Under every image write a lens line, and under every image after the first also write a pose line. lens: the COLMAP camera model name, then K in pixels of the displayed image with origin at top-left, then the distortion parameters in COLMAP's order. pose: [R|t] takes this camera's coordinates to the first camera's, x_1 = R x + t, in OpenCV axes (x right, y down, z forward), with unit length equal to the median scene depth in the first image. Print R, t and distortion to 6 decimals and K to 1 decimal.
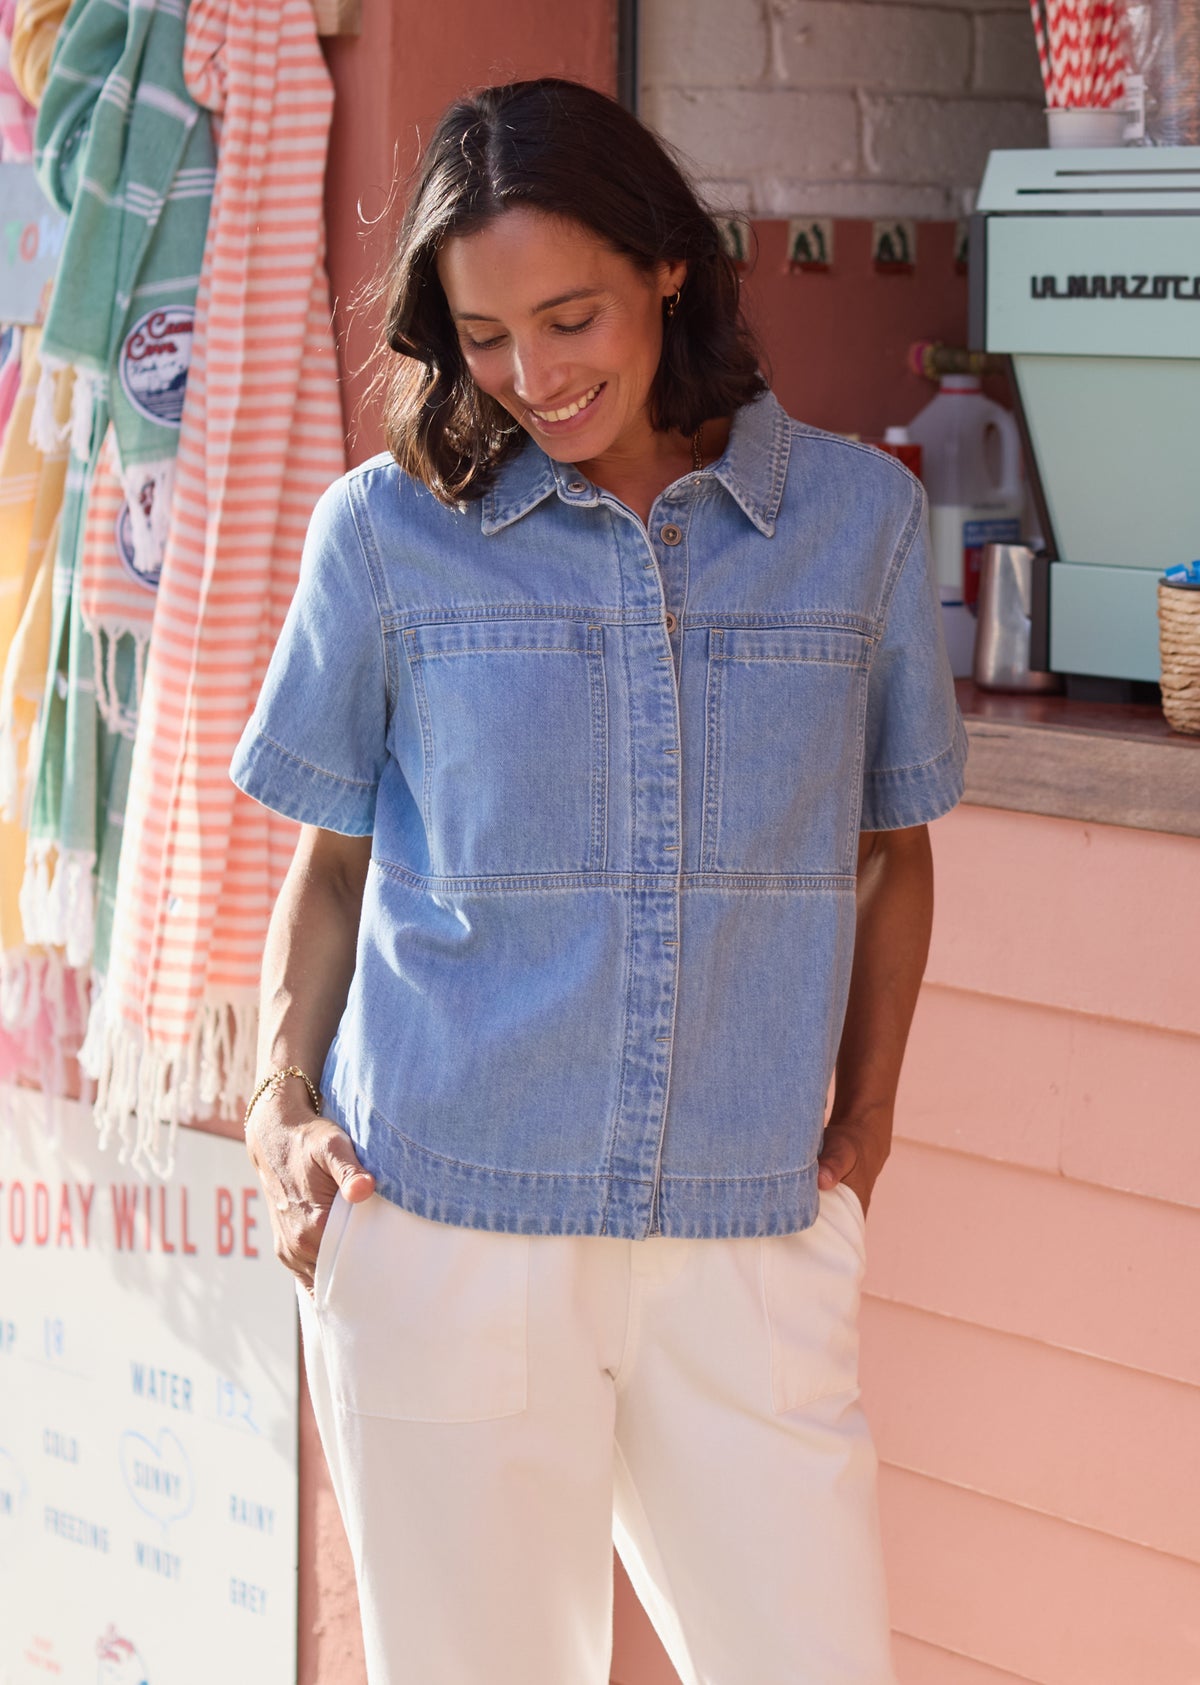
lens RADIAL K [[5318.4, 0, 1073.9], [0, 5318.4, 725.0], [0, 0, 1]] dist [0.017941, 0.000000]
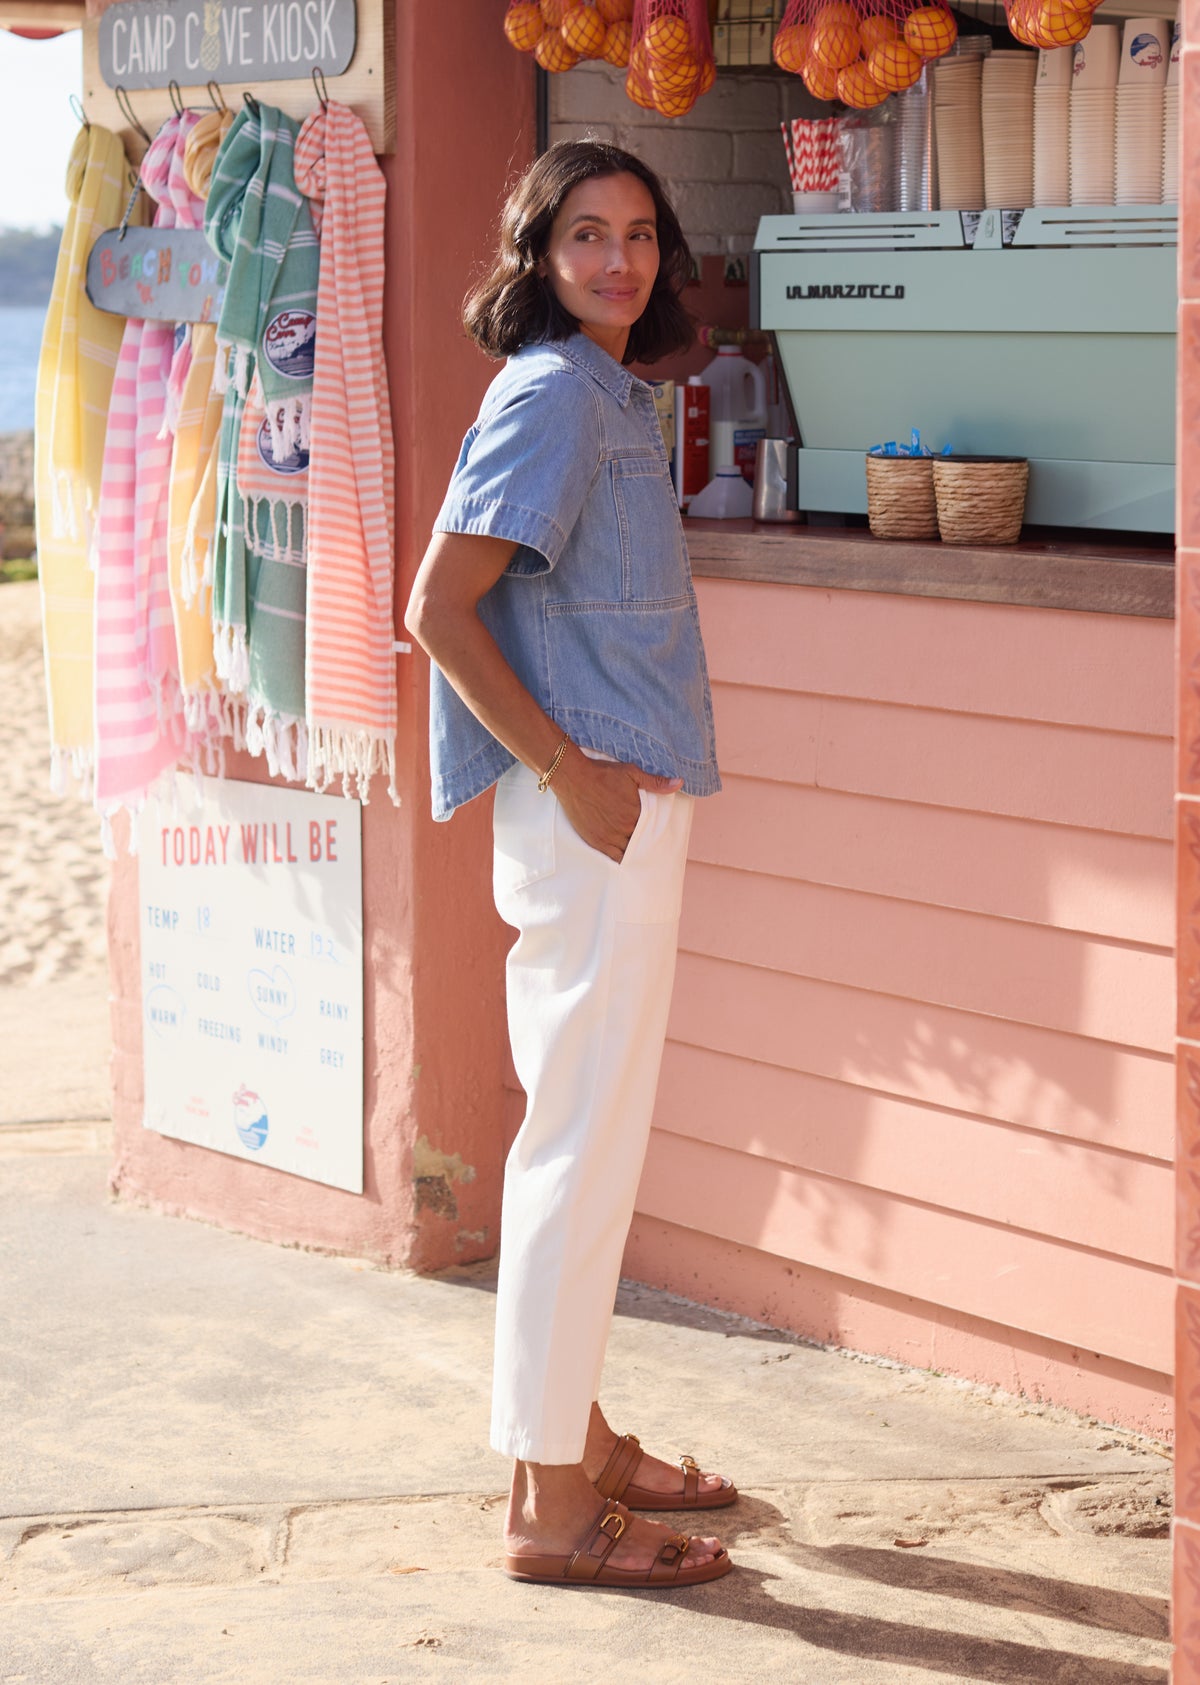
lens RADIAL K [[4380.4, 0, 652.4], [0, 4380.4, 645.2], [0, 0, 1]] dist [0.044993, 0.000000]
pose [[0.999857, -0.015645, 0.006381, -0.063187], [0.015651, 0.999877, -0.000869, 0.035548], [-0.006366, 0.000968, 0.999979, -0.456204]]
